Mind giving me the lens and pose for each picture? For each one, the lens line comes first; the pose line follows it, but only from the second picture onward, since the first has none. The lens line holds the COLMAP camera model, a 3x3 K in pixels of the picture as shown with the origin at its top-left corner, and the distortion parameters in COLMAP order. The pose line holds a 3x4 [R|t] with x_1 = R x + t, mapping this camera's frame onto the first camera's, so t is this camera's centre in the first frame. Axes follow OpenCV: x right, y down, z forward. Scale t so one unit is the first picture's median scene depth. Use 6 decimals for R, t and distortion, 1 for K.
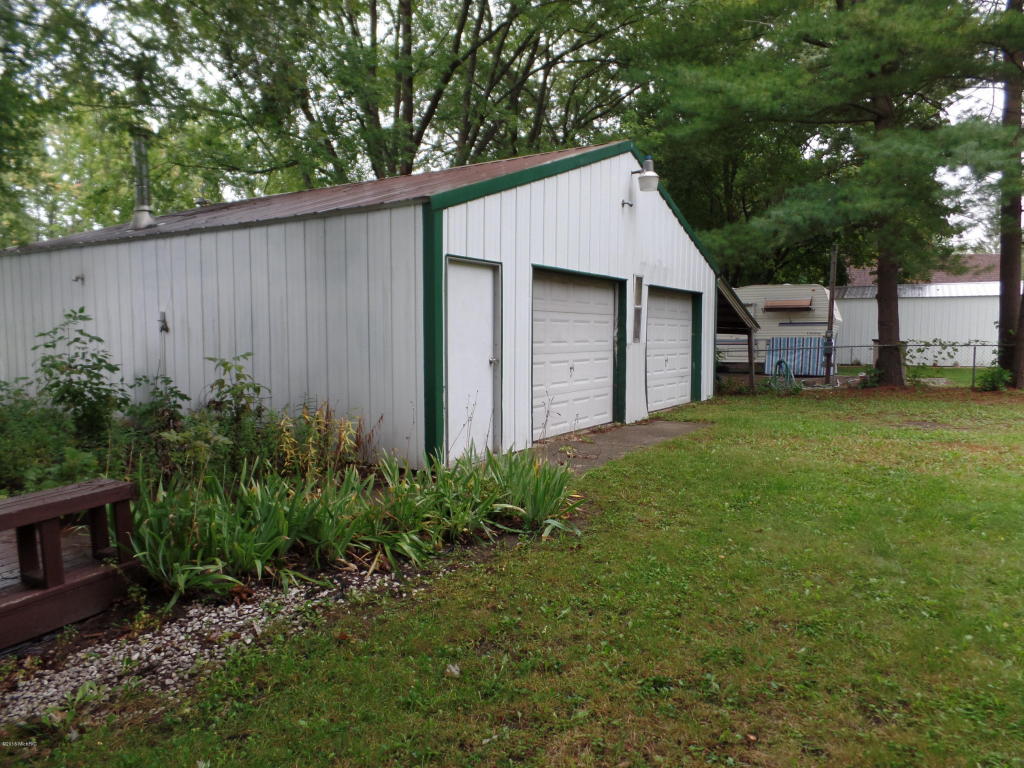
lens RADIAL K [[704.6, 0, 512.0], [0, 704.6, 384.0], [0, 0, 1]] dist [0.002906, -0.001586]
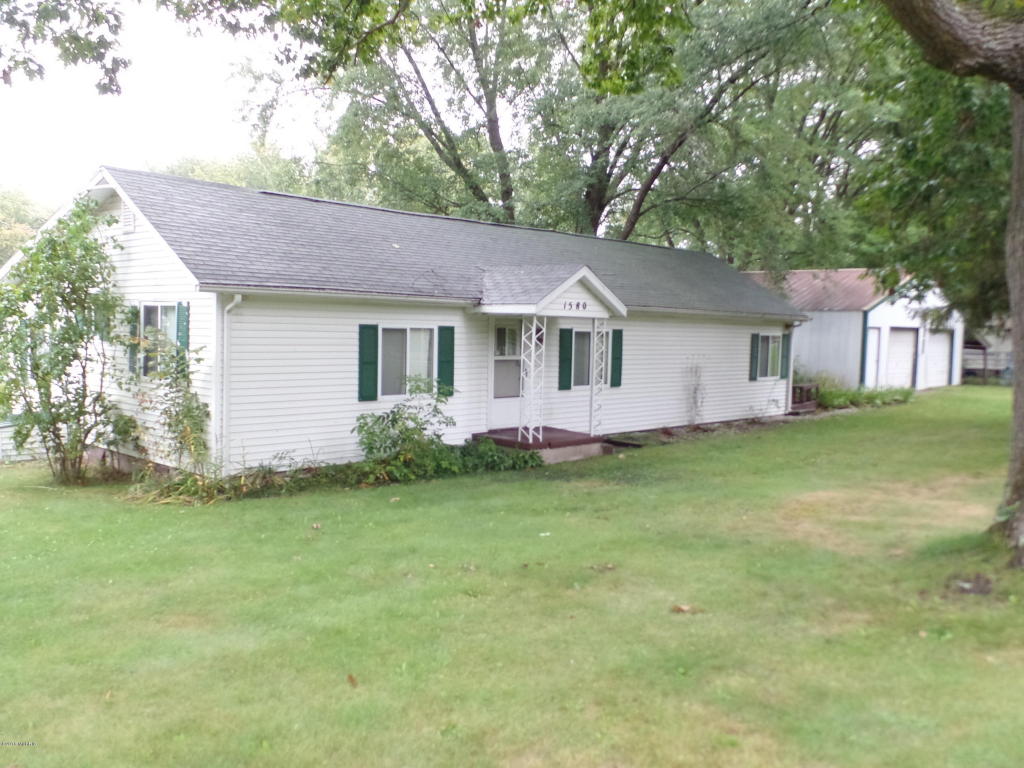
lens RADIAL K [[863.5, 0, 512.0], [0, 863.5, 384.0], [0, 0, 1]] dist [-0.007513, -0.004817]
pose [[0.976382, 0.032429, -0.213606, -0.454398], [-0.034434, 0.999391, -0.005673, 0.086078], [0.213291, 0.012894, 0.976904, -1.744609]]
